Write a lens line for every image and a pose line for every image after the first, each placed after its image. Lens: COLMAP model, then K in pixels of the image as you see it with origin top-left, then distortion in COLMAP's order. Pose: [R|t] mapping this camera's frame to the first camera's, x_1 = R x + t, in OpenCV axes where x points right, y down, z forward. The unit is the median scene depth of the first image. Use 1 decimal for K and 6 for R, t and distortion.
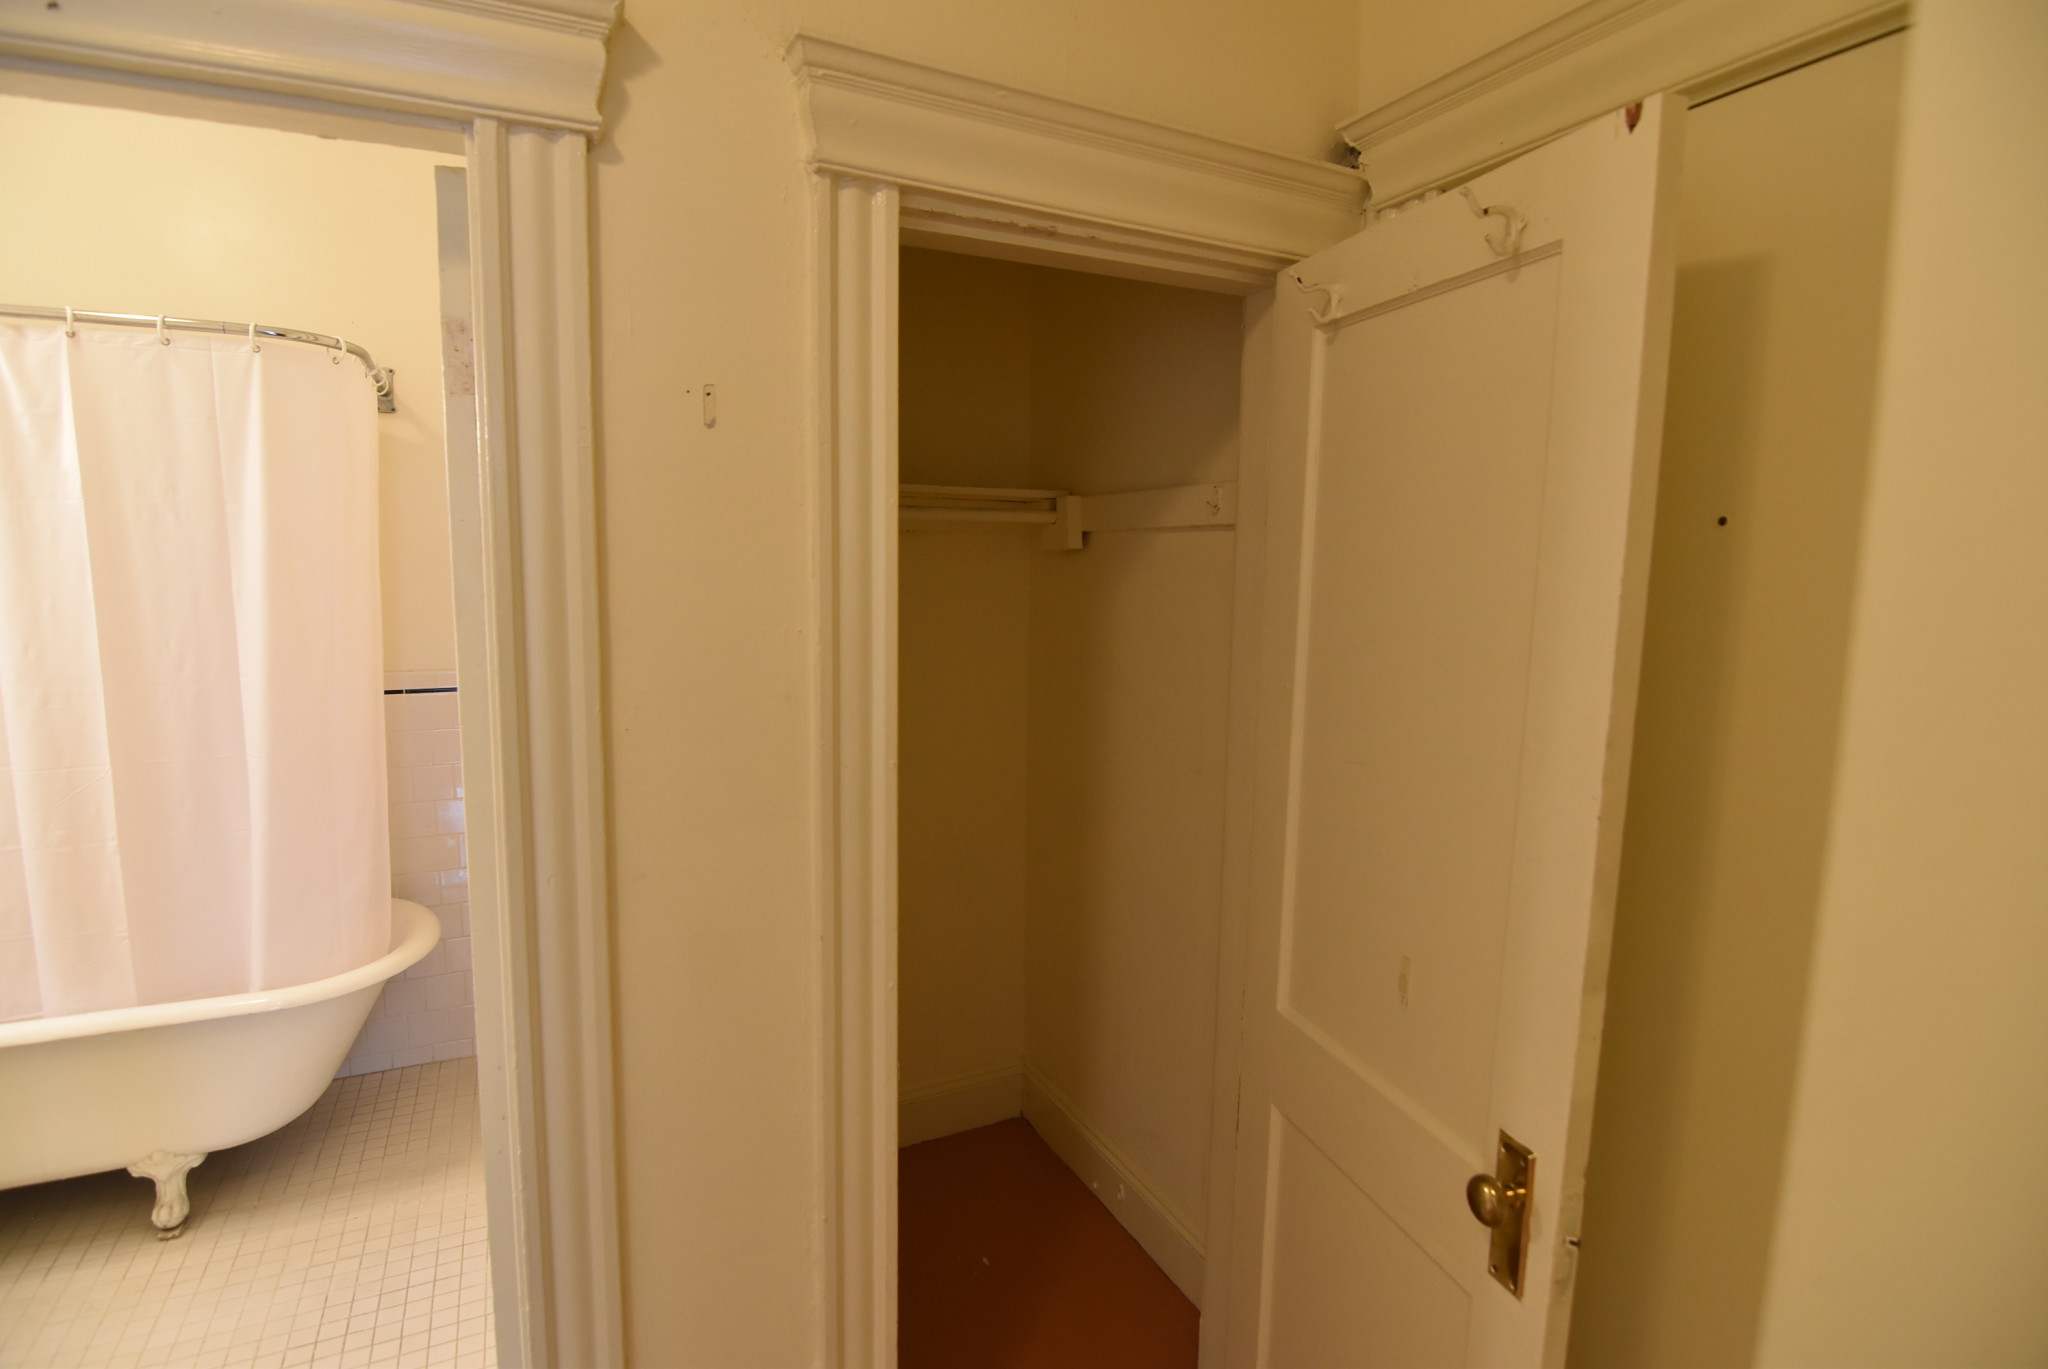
lens RADIAL K [[1020.5, 0, 1024.0], [0, 1020.5, 684.5], [0, 0, 1]] dist [-0.000577, -0.015271]
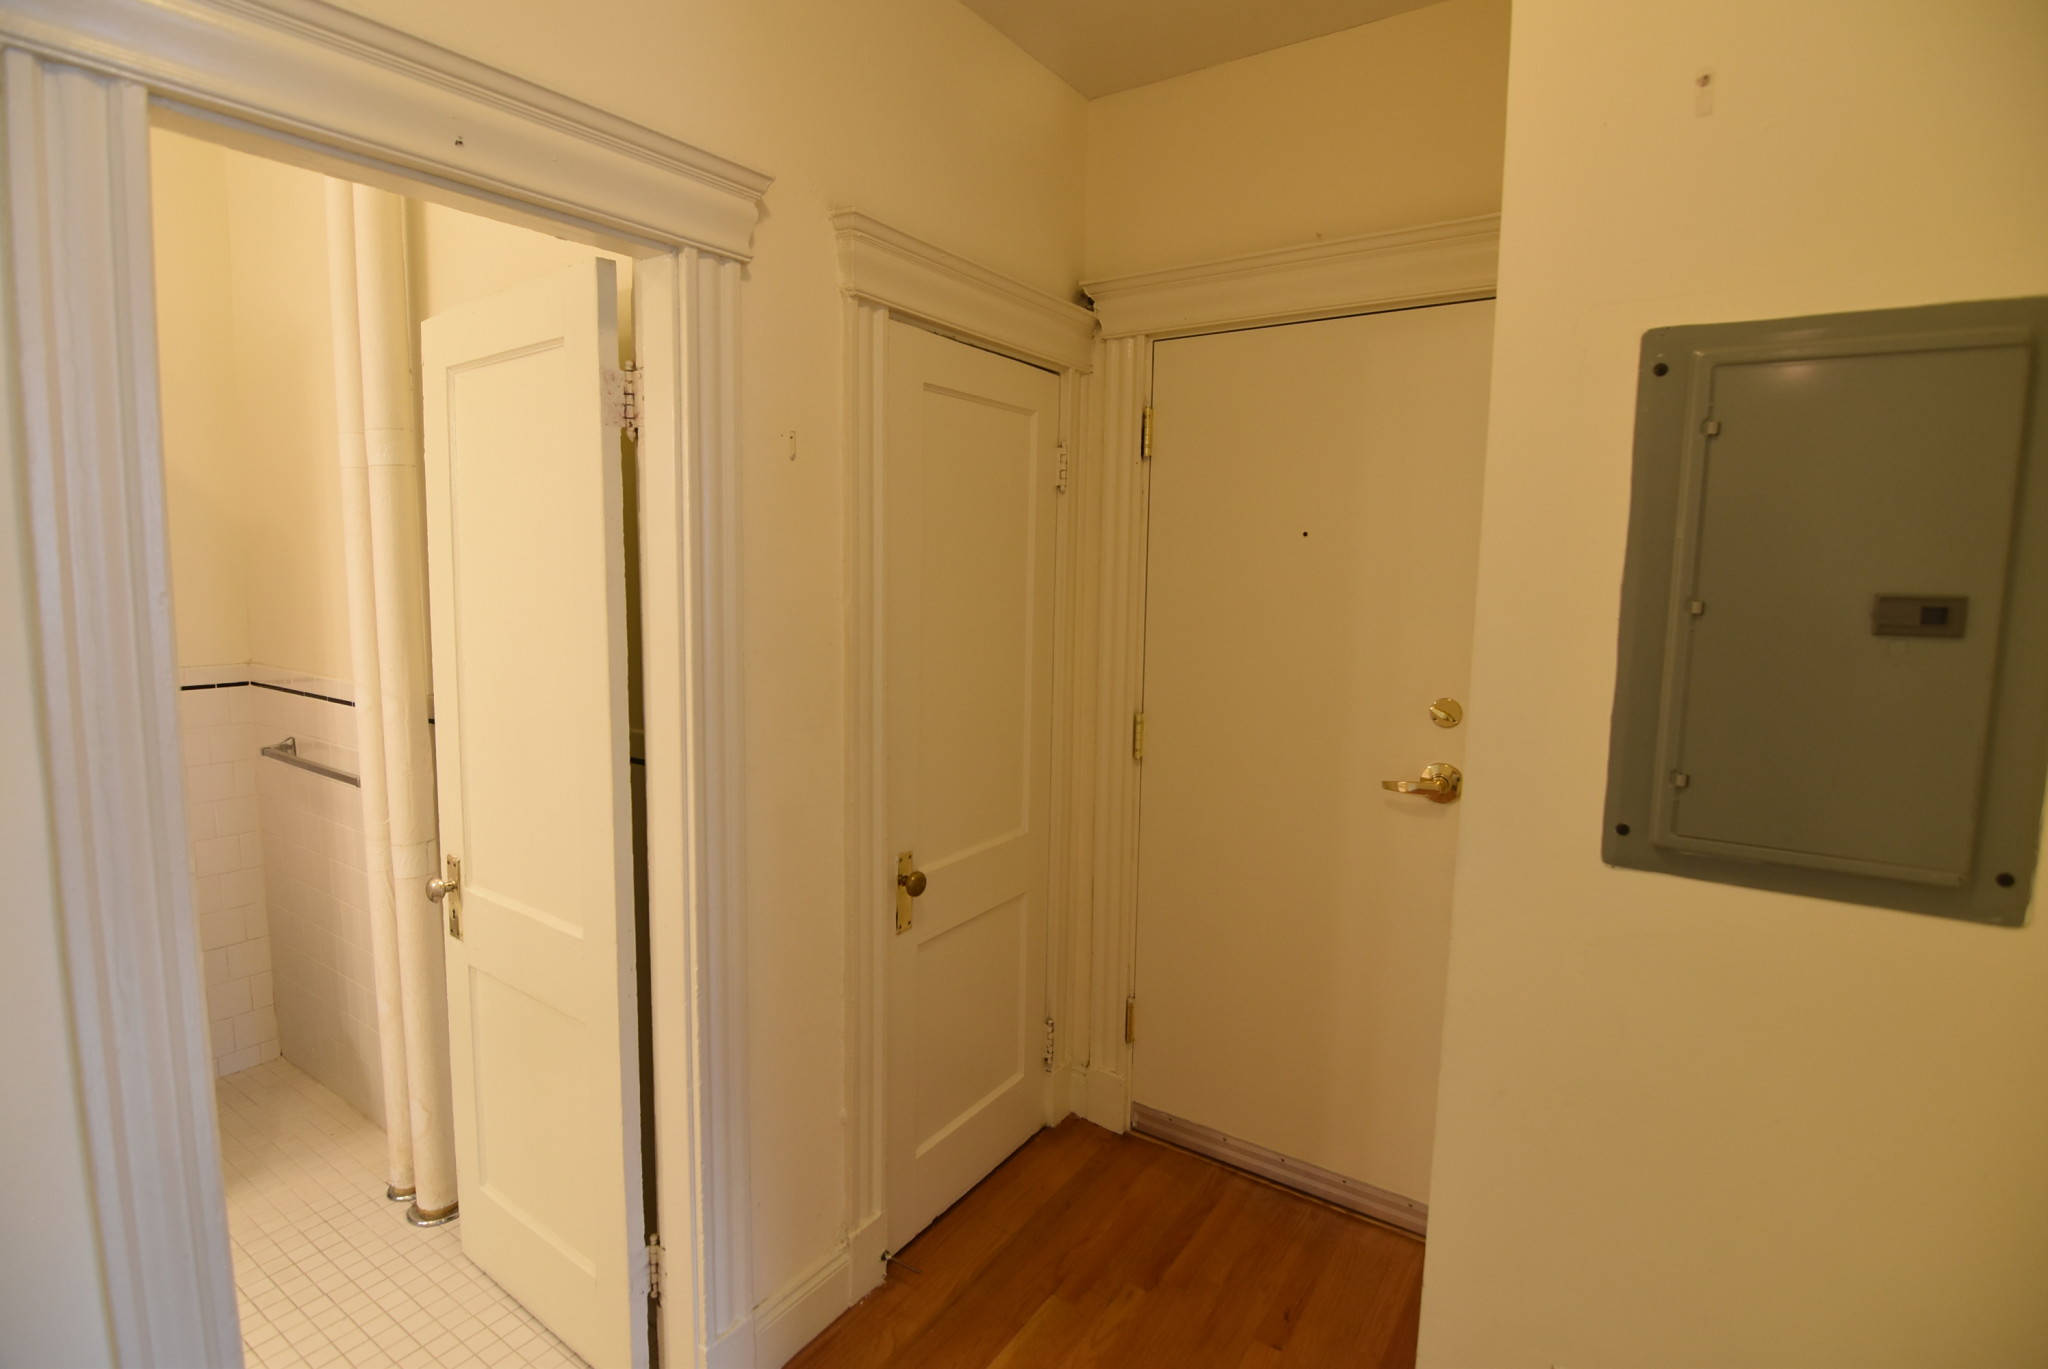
lens RADIAL K [[1020.5, 0, 1024.0], [0, 1020.5, 684.5], [0, 0, 1]] dist [-0.000577, -0.015271]
pose [[0.883128, -0.047293, 0.466742, -0.712049], [0.053700, 0.998557, -0.000426, 0.091168], [-0.466049, 0.025440, 0.884393, -0.452254]]
